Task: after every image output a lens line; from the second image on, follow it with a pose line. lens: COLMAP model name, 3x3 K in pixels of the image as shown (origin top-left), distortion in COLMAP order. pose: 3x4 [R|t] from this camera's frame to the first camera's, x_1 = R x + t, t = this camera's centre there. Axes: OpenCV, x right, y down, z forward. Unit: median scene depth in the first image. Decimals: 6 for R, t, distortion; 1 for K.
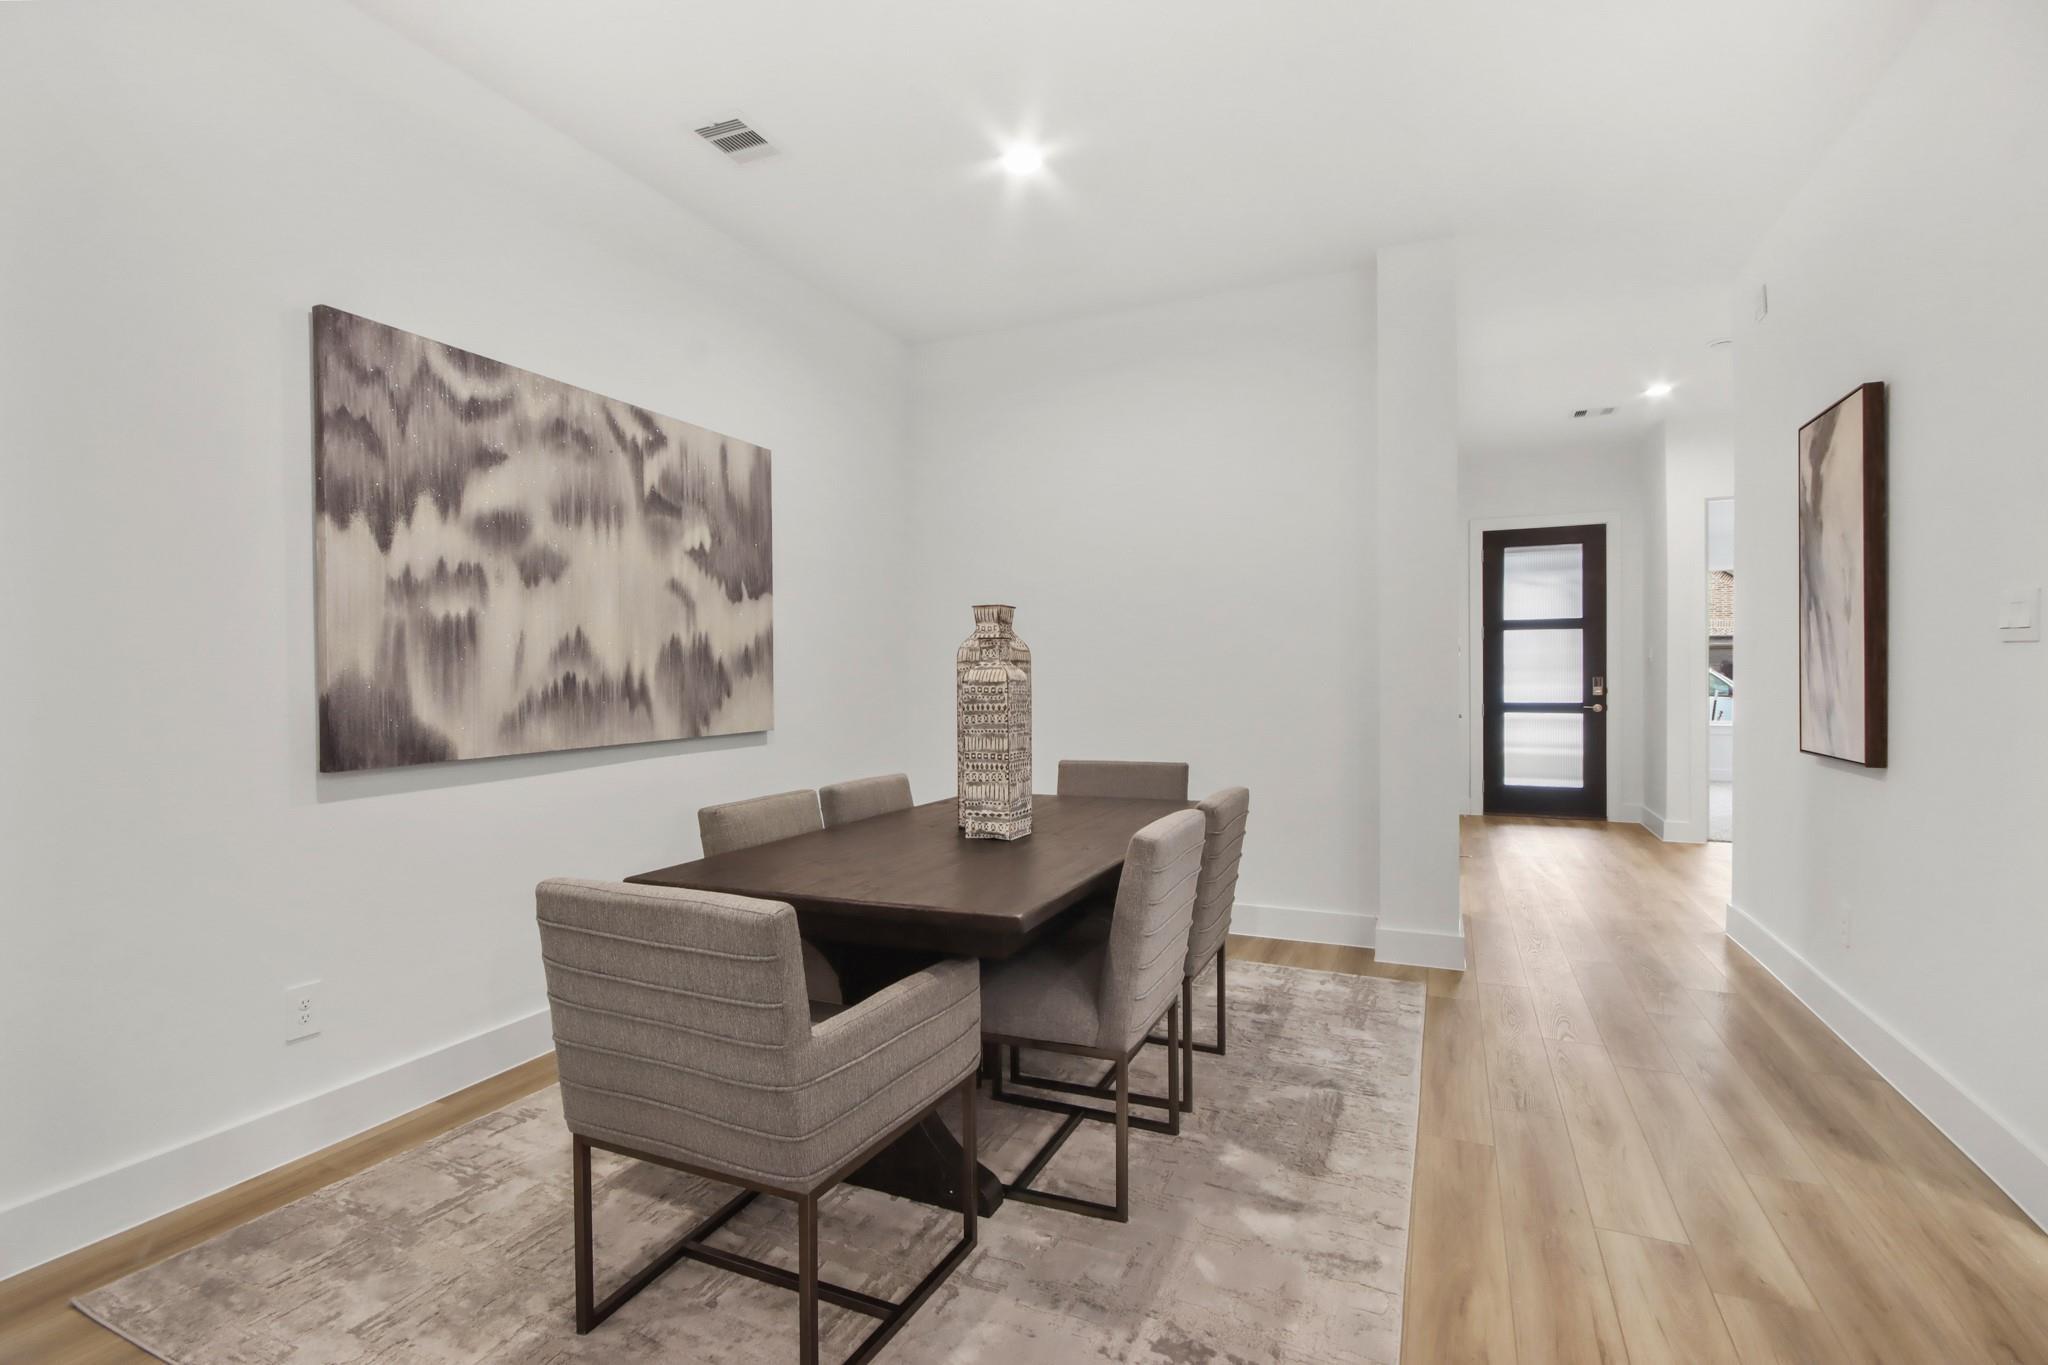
lens RADIAL K [[959.9, 0, 1019.3], [0, 959.9, 677.4], [0, 0, 1]] dist [0.003723, -0.000316]
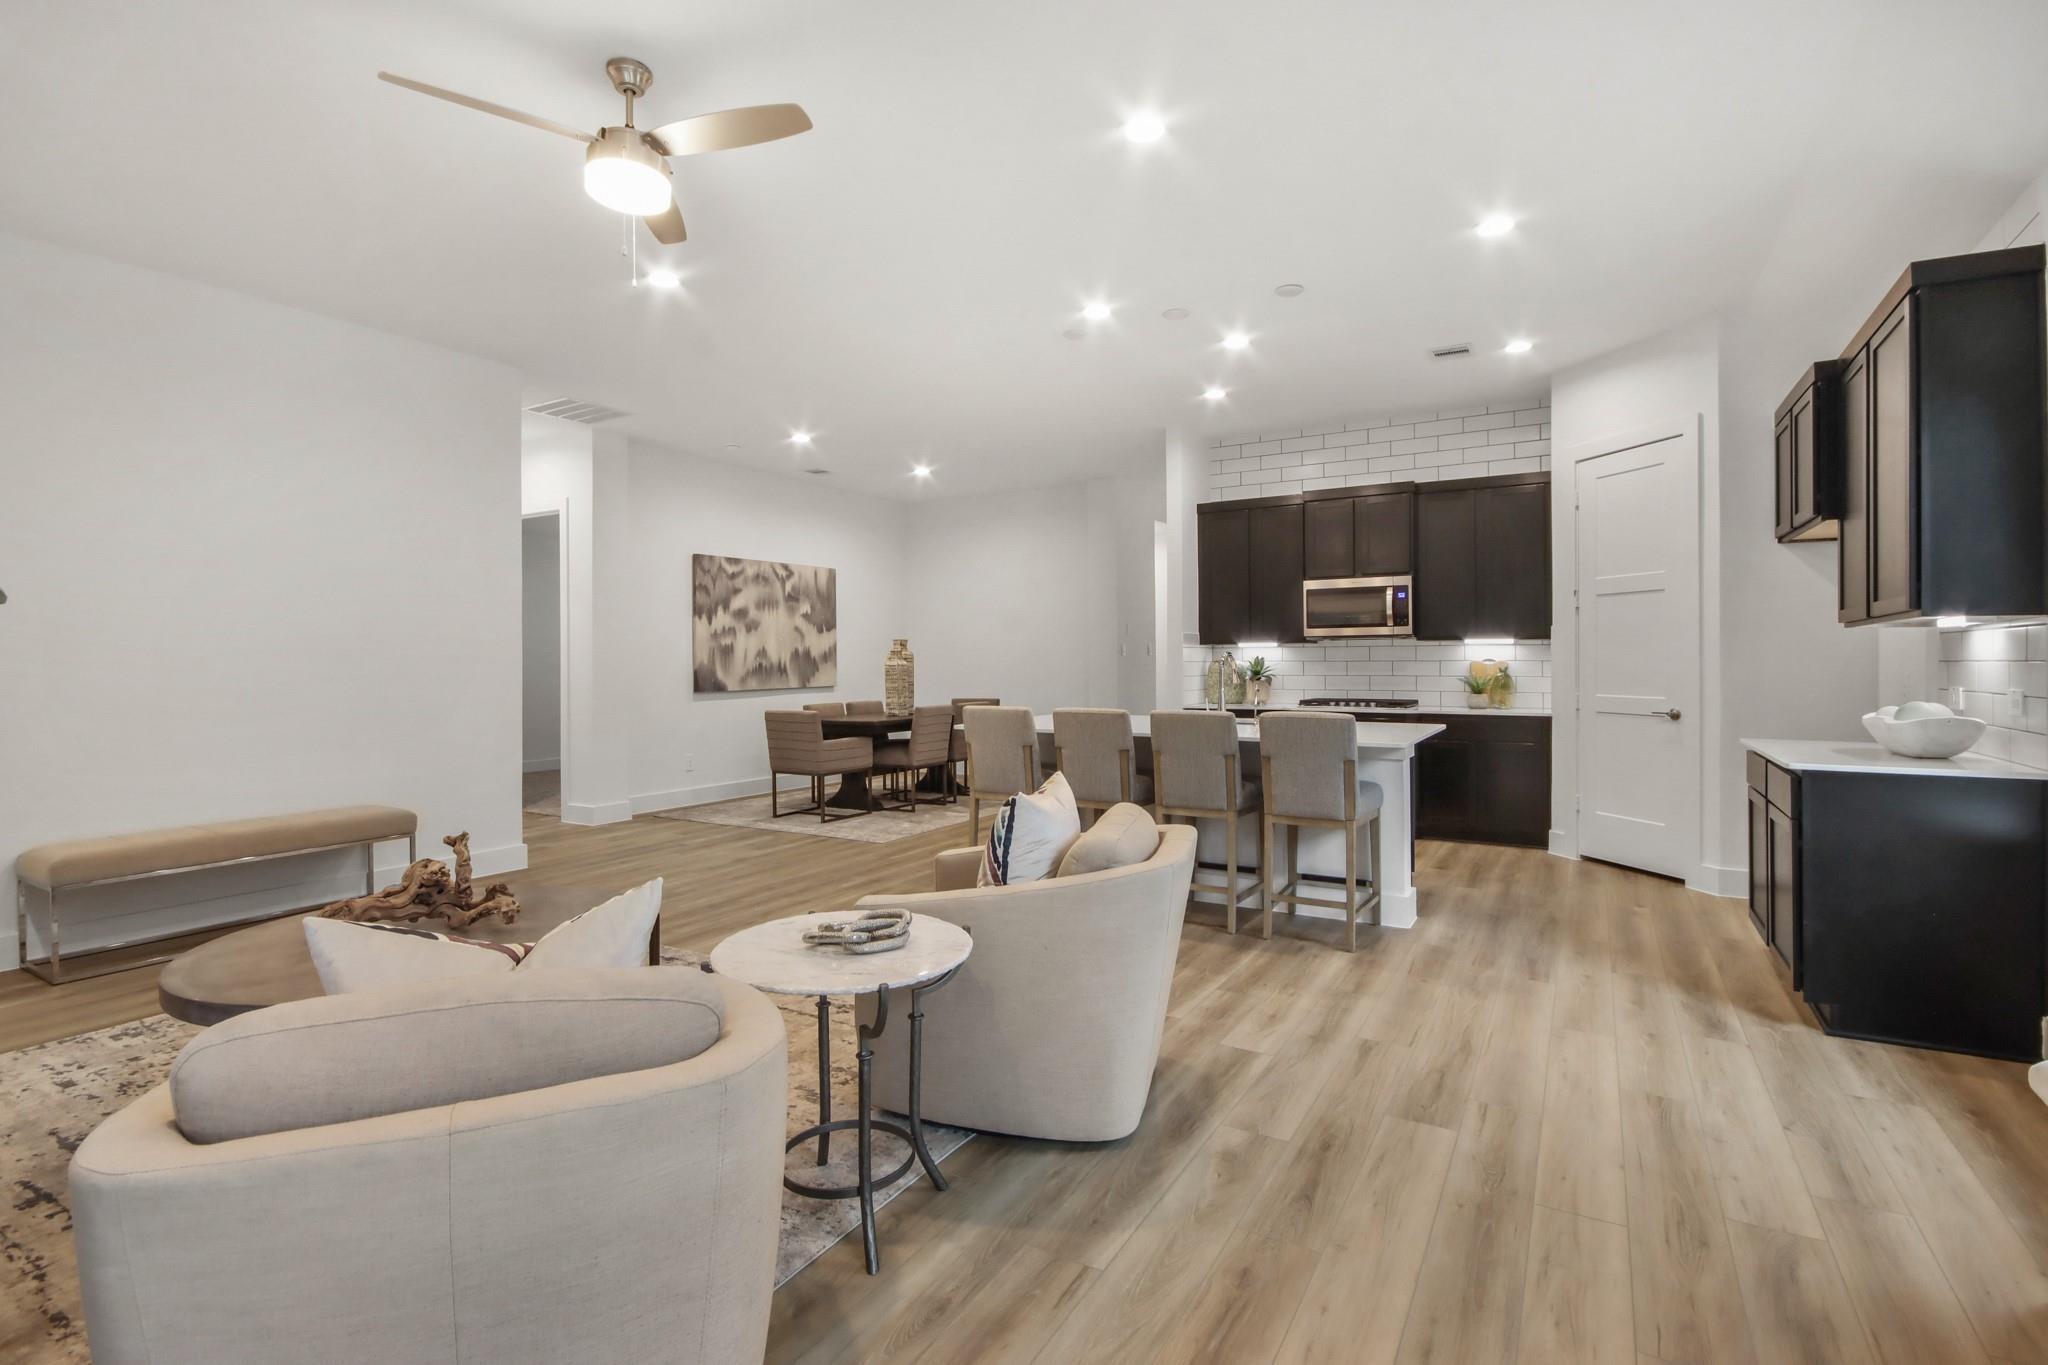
lens RADIAL K [[959.9, 0, 1016.4], [0, 959.9, 661.1], [0, 0, 1]] dist [0.003723, -0.000316]
pose [[0.992490, 0.001153, -0.122318, 0.617100], [-0.001325, 0.999998, -0.001326, -0.005400], [0.122316, 0.001478, 0.992490, -1.691474]]
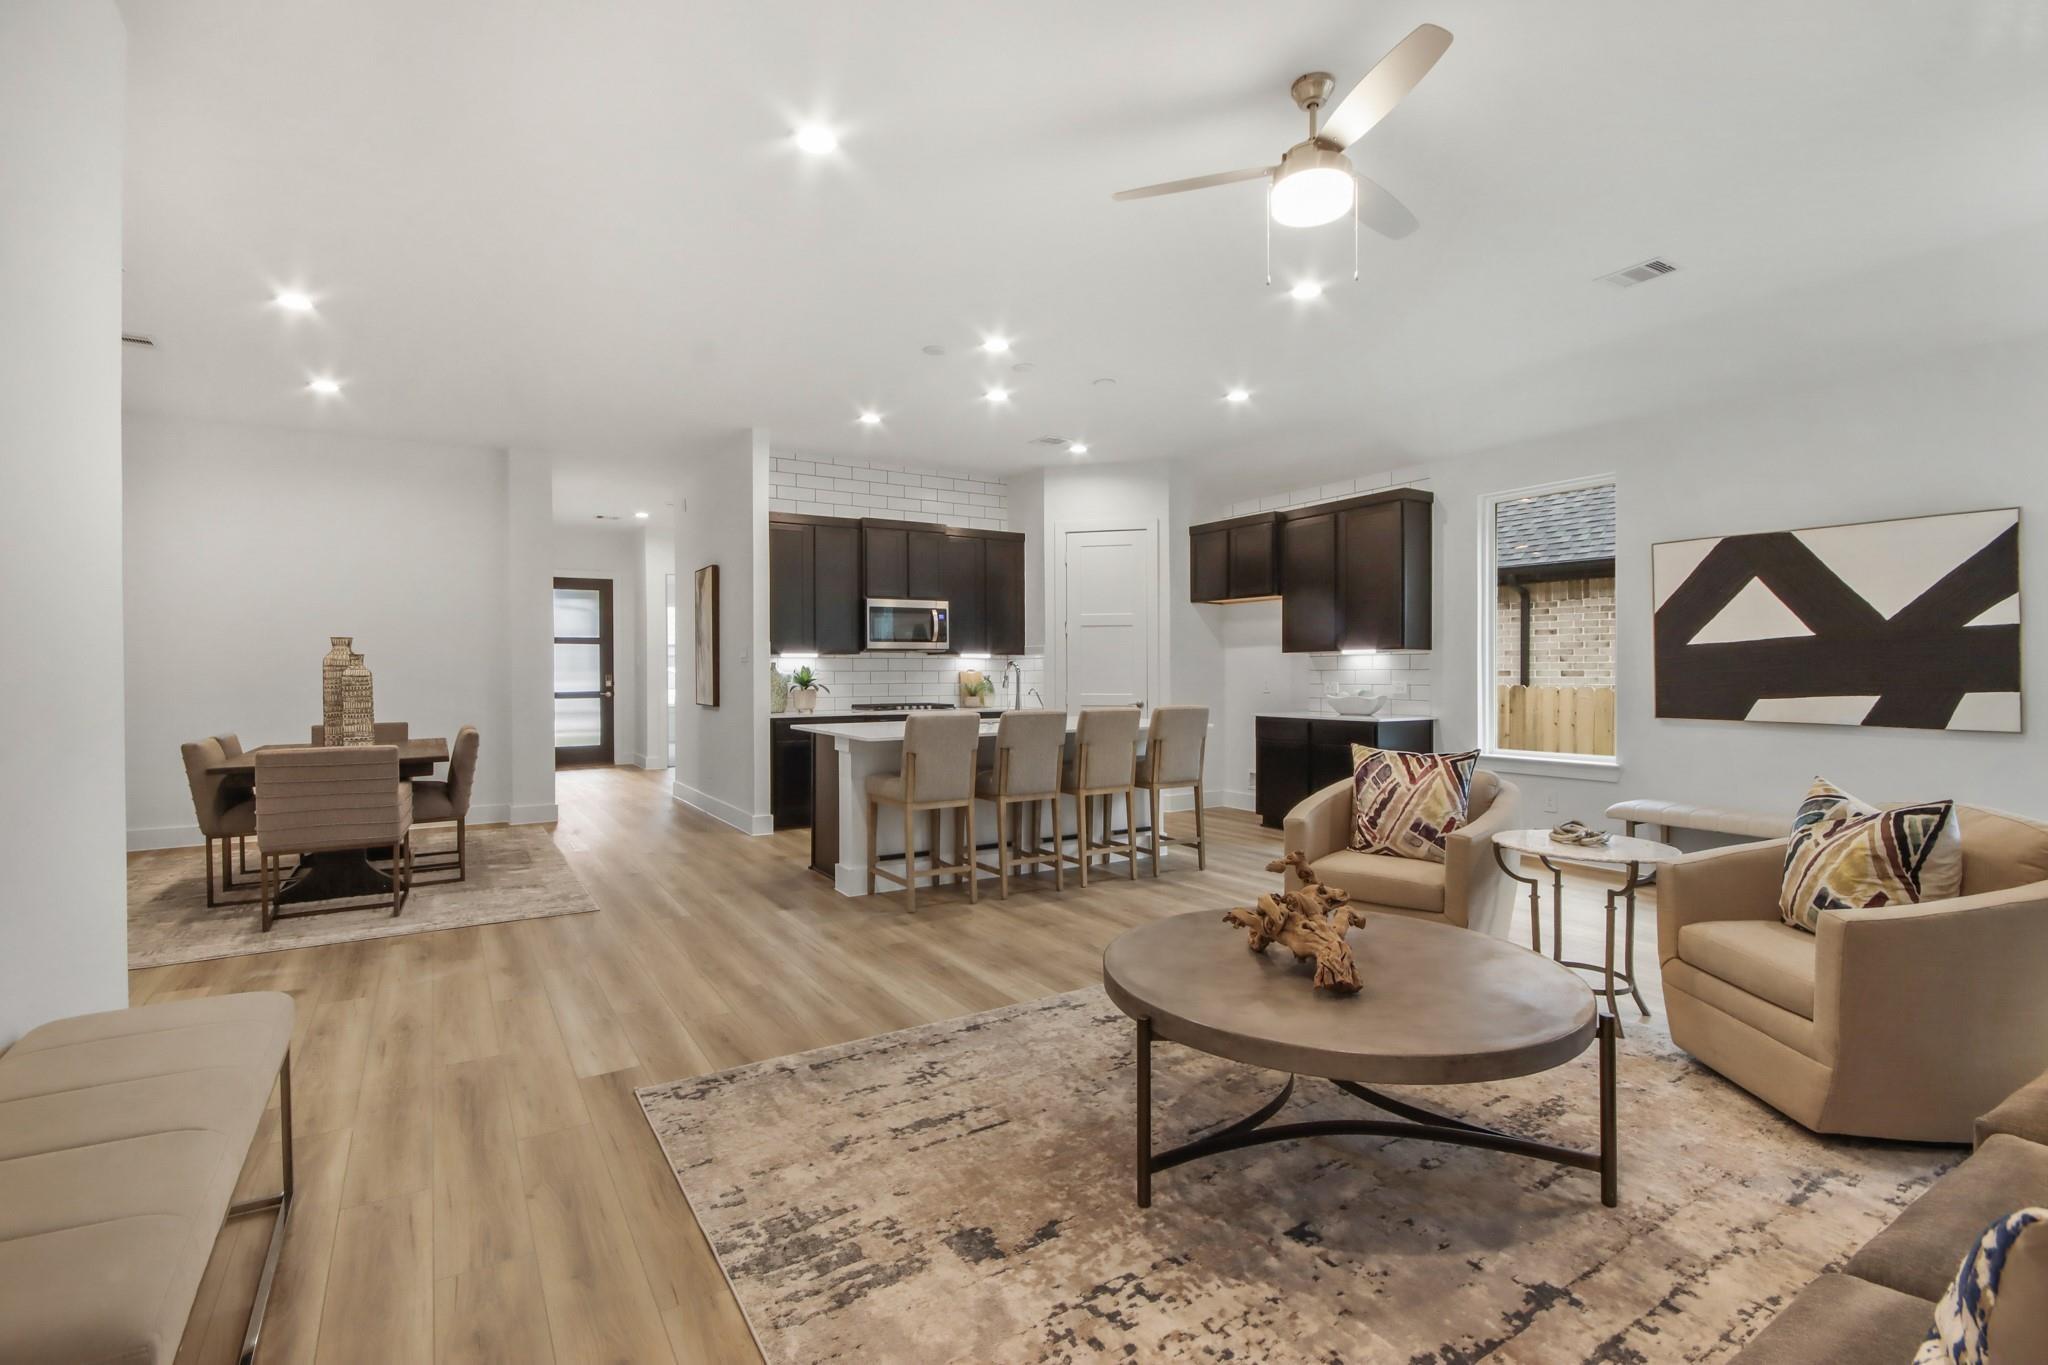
lens RADIAL K [[959.9, 0, 1011.9], [0, 959.9, 690.9], [0, 0, 1]] dist [0.003723, -0.000316]
pose [[0.576159, -0.012739, 0.817238, -0.784709], [0.000885, 0.999888, 0.014962, 0.007002], [-0.817337, -0.007898, 0.576105, -1.157065]]
